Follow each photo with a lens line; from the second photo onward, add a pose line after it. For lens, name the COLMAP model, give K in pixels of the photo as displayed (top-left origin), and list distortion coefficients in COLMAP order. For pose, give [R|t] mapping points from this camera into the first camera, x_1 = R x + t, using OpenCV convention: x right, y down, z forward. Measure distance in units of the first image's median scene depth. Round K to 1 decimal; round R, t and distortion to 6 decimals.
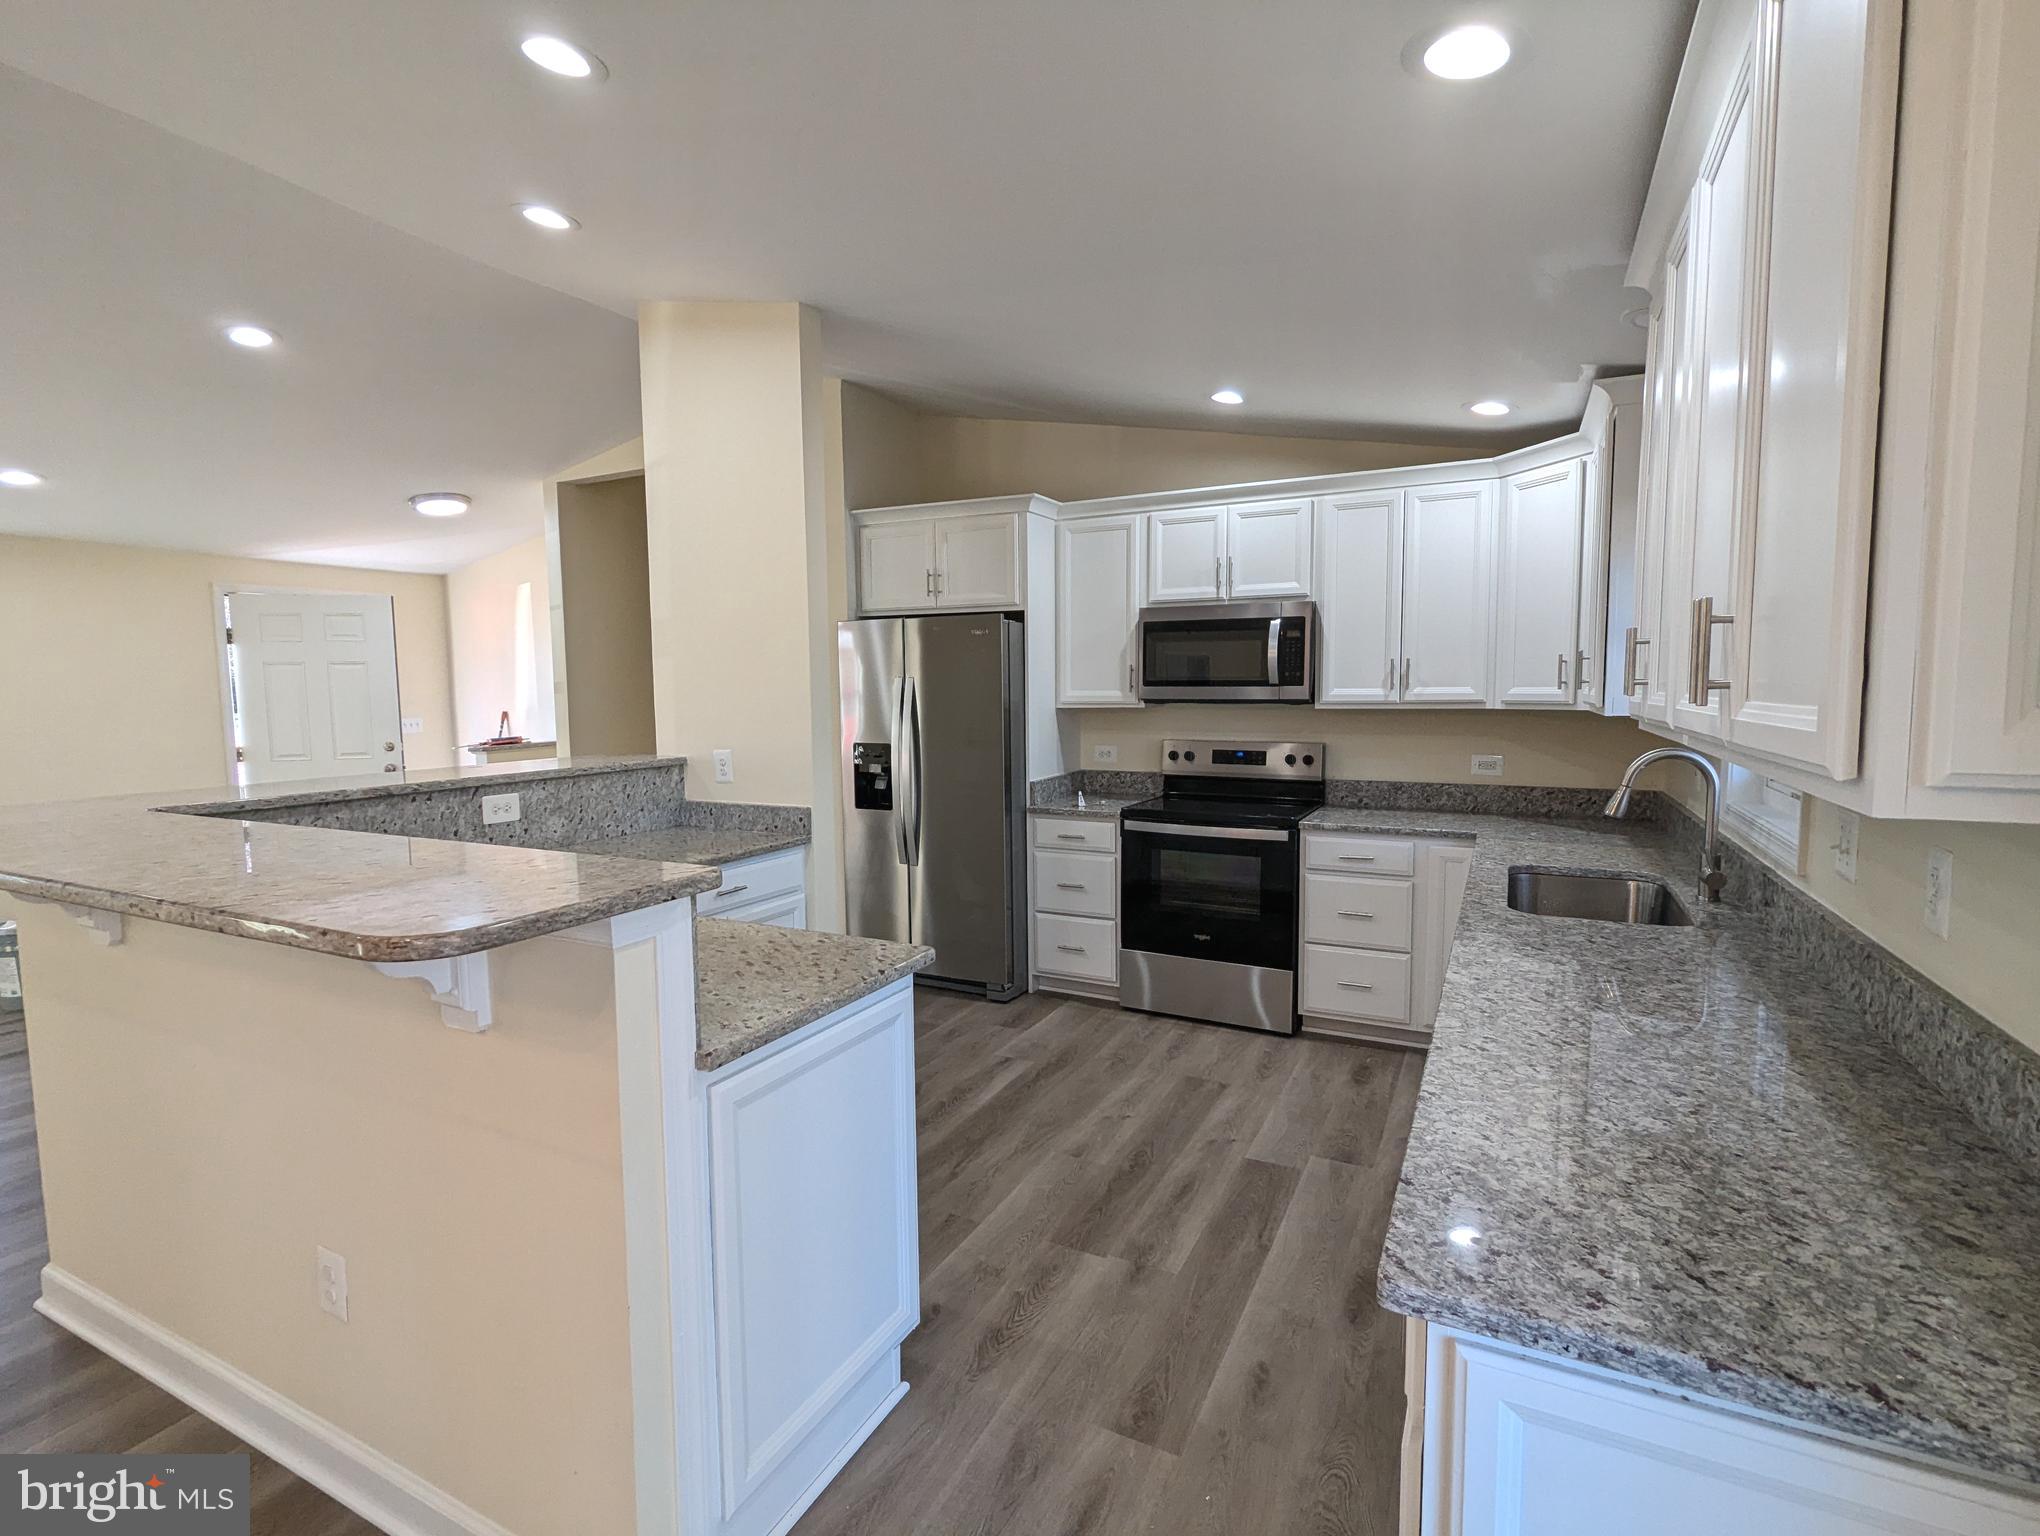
lens RADIAL K [[965.8, 0, 1020.0], [0, 965.8, 768.0], [0, 0, 1]] dist [0.001558, 0.000327]
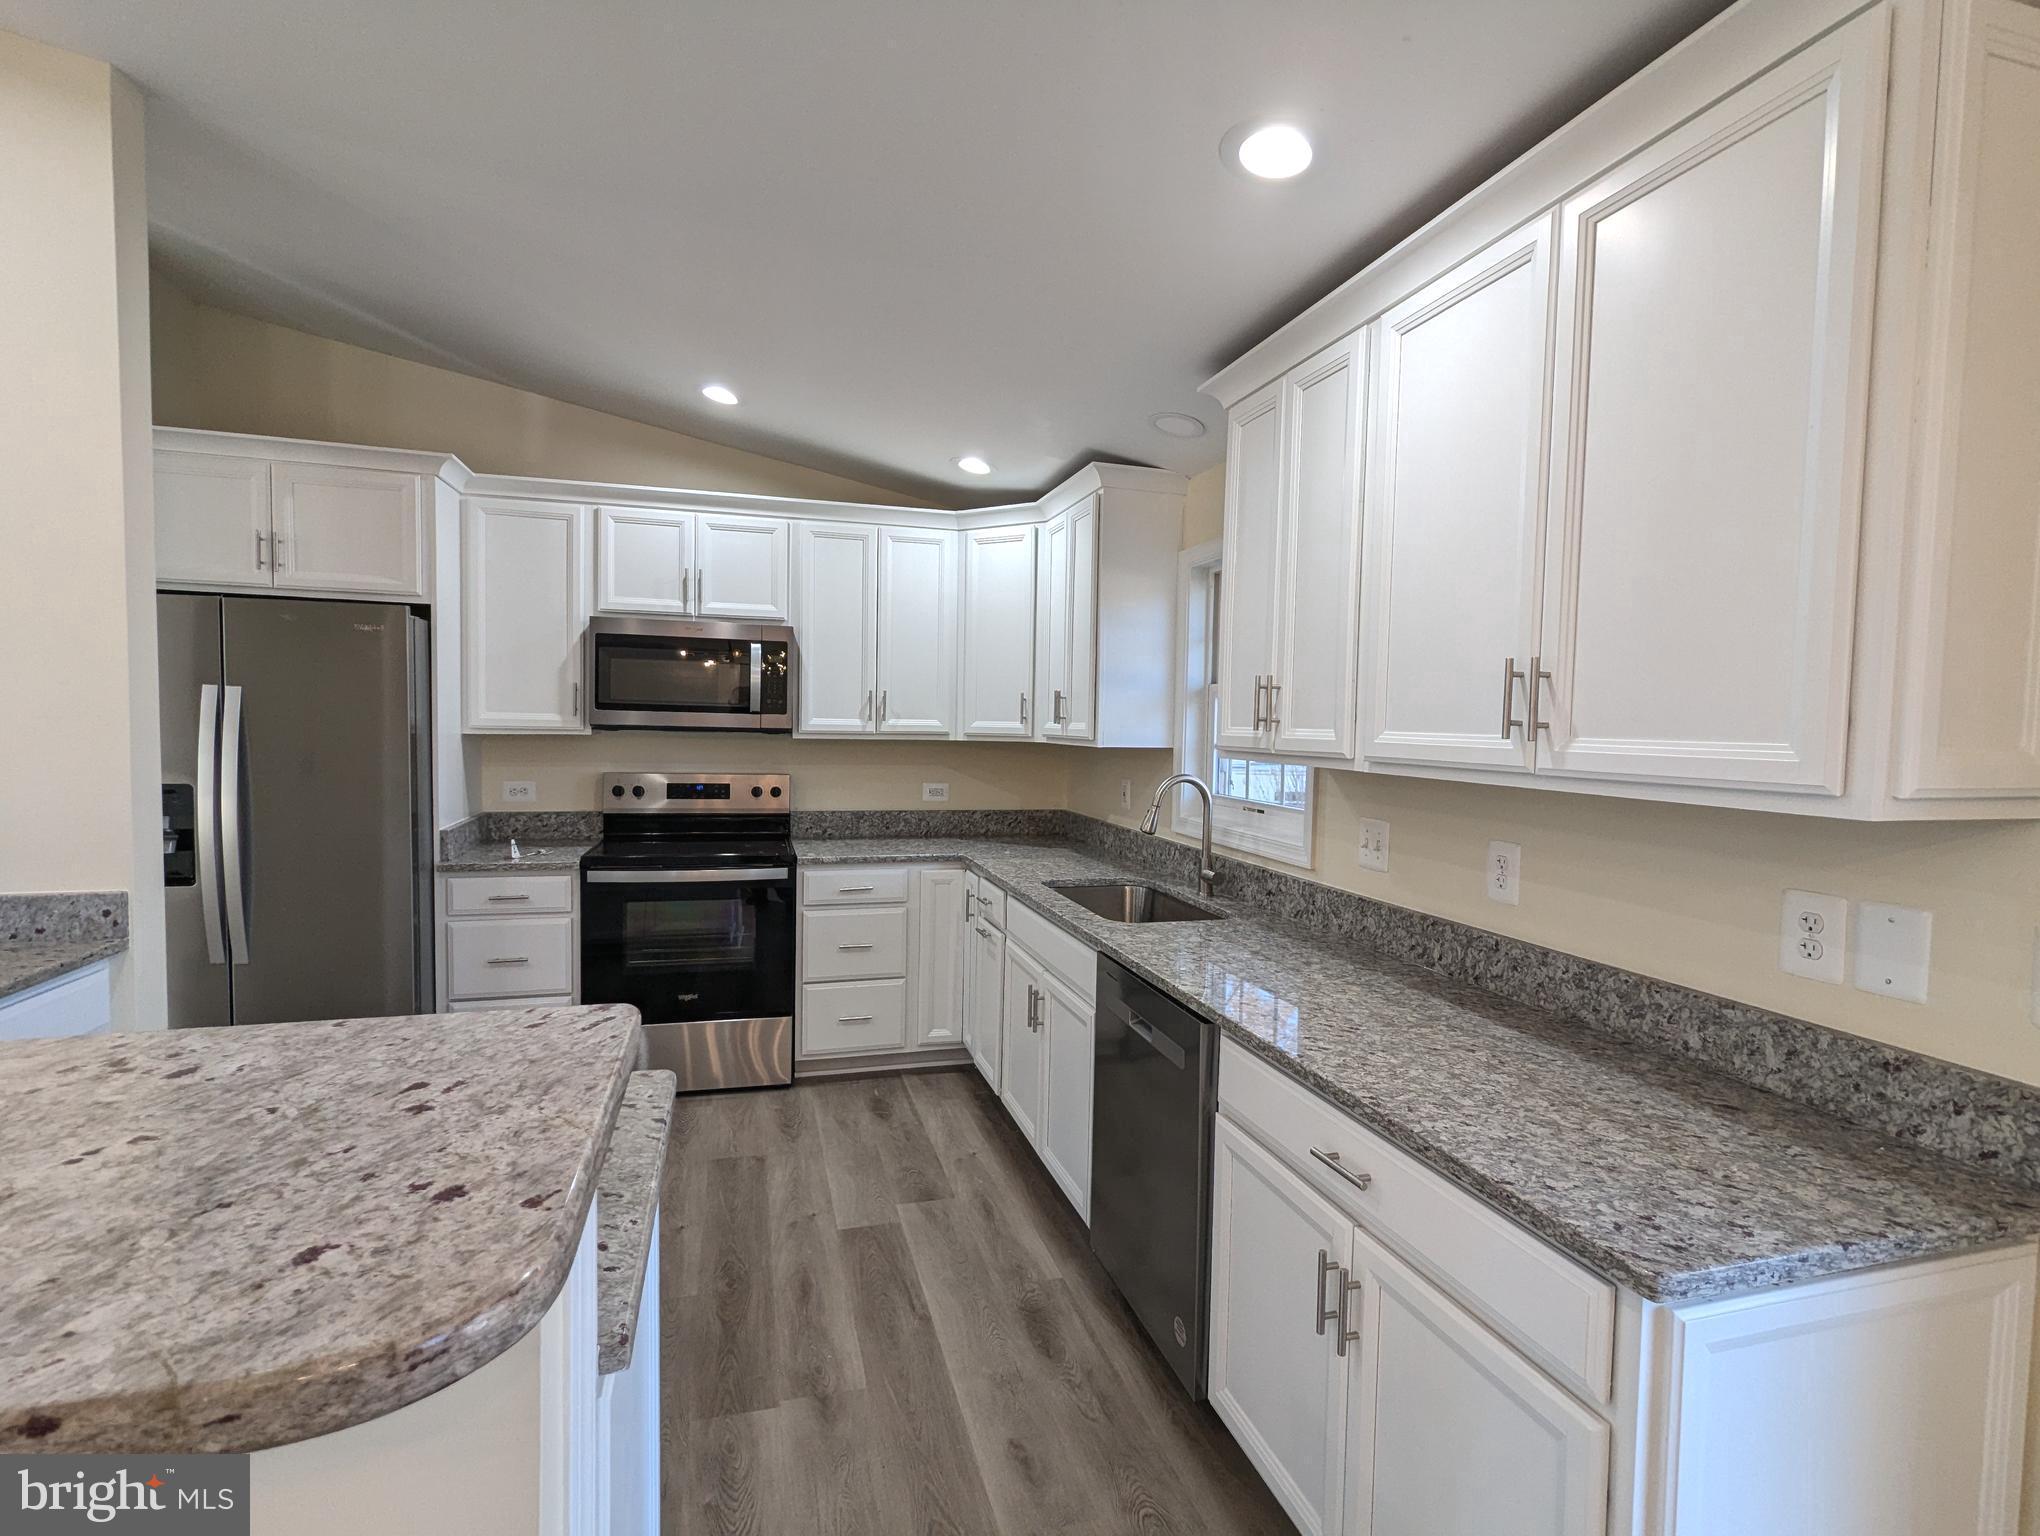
lens RADIAL K [[966.8, 0, 1015.6], [0, 966.8, 768.6], [0, 0, 1]] dist [0.003304, 0.000335]
pose [[0.735936, -0.010678, 0.676967, -0.191806], [0.030786, 0.999369, -0.017705, -0.007774], [-0.676351, 0.033871, 0.735800, 0.148564]]
